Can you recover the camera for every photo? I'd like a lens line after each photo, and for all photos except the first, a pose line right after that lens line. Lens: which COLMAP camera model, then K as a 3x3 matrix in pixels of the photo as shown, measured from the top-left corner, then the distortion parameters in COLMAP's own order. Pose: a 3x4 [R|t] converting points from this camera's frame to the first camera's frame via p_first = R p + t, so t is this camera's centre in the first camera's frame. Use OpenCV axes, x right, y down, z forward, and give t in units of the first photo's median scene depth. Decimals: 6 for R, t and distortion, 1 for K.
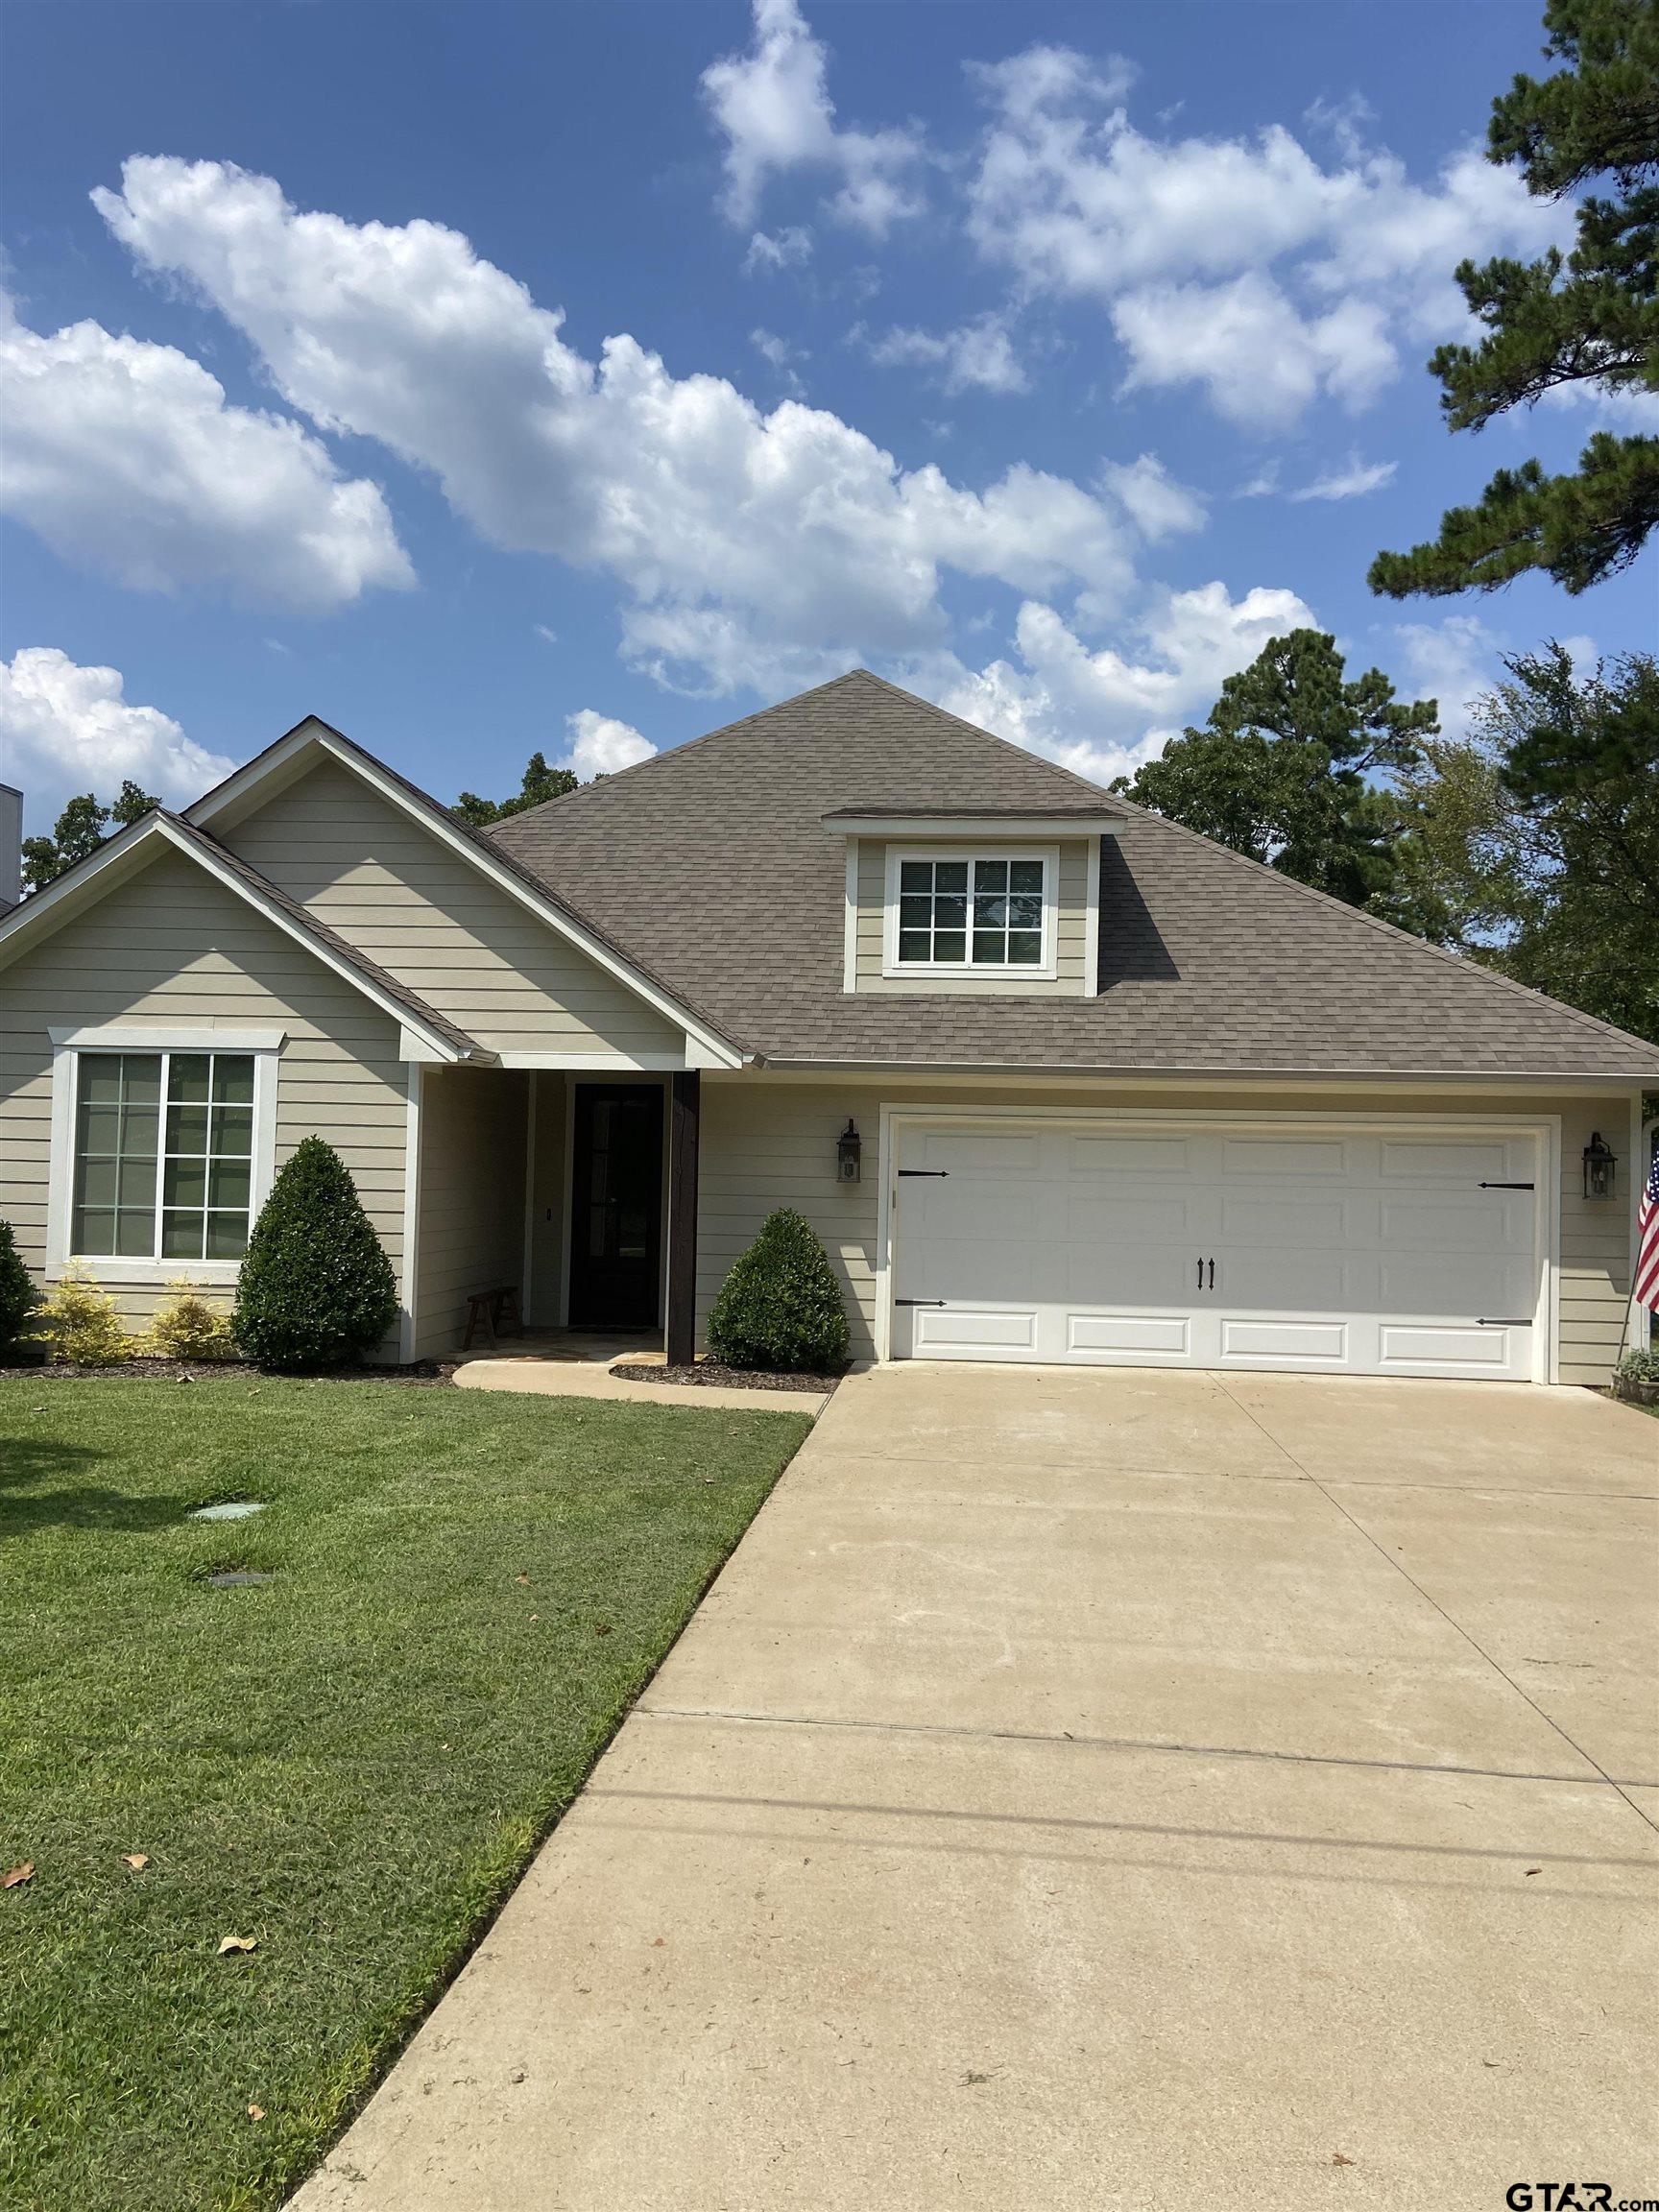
lens RADIAL K [[1675.8, 0, 829.9], [0, 1675.8, 1107.4], [0, 0, 1]] dist [0.084385, -0.079166]
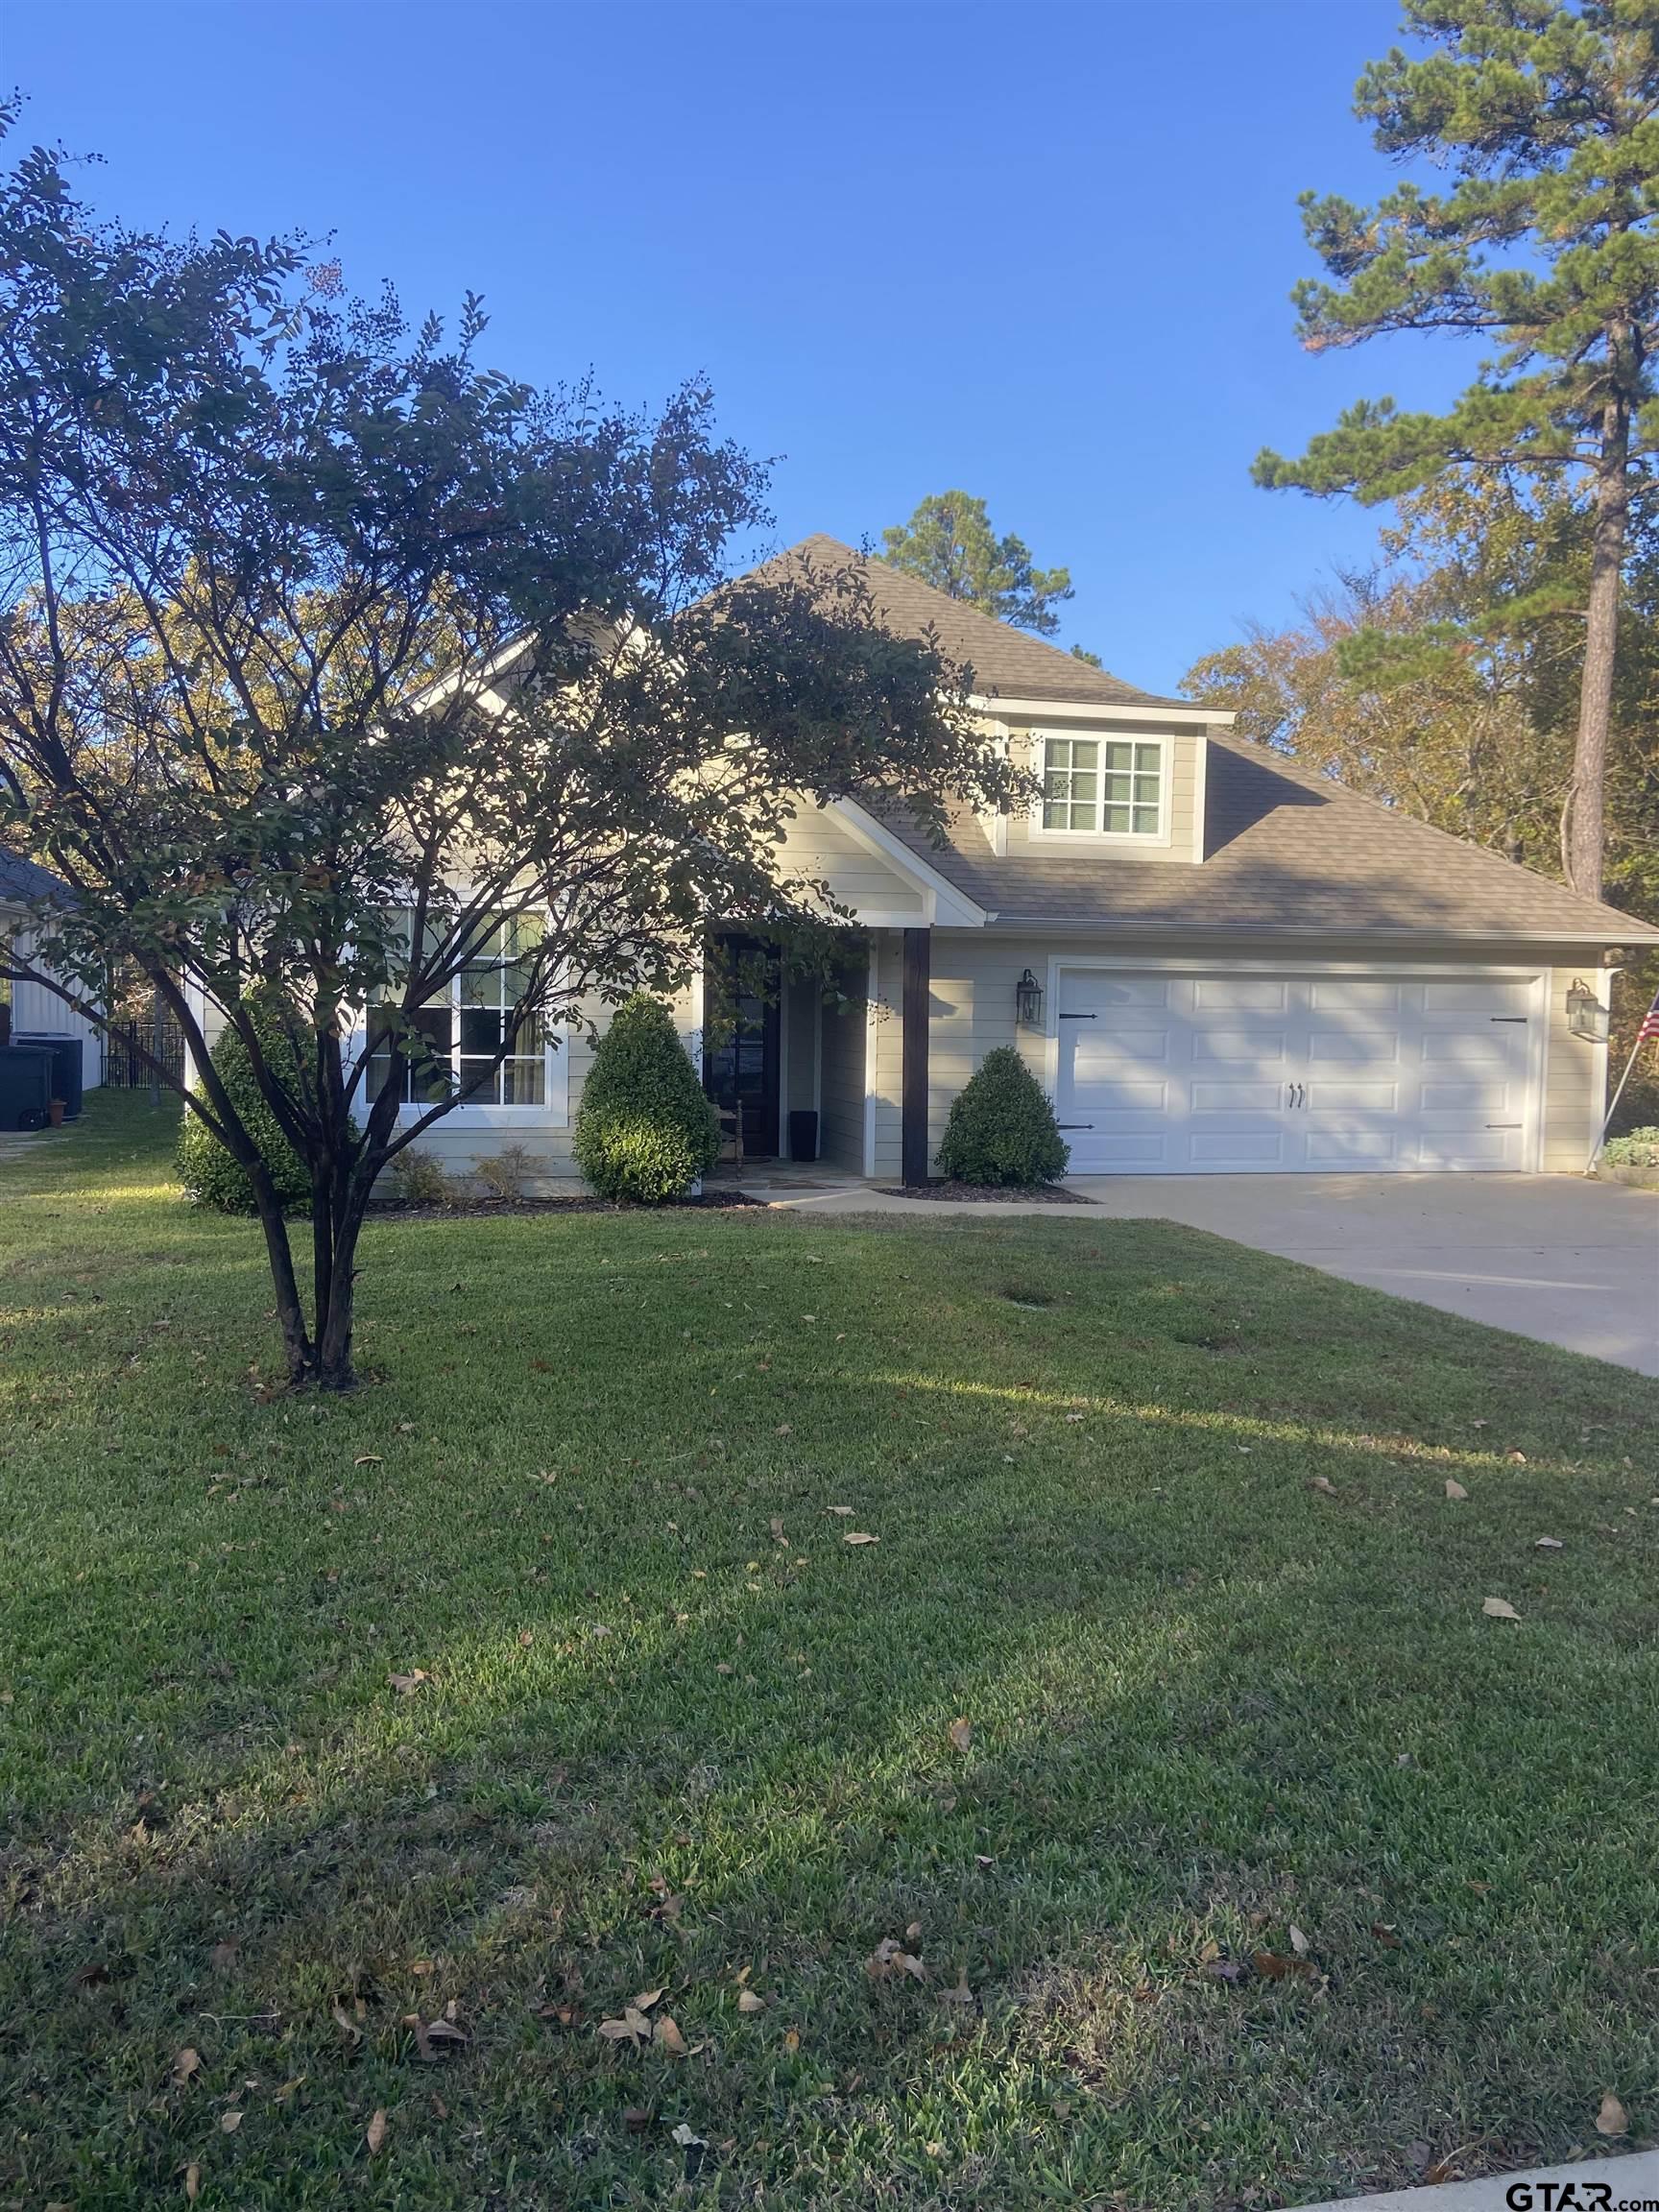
lens RADIAL K [[1675.8, 0, 829.0], [0, 1675.8, 1104.6], [0, 0, 1]] dist [0.084385, -0.079166]
pose [[0.960098, -0.025438, 0.278504, -0.416273], [0.001587, 0.996334, 0.085532, 0.000691], [-0.279658, -0.081677, 0.956619, -0.057313]]
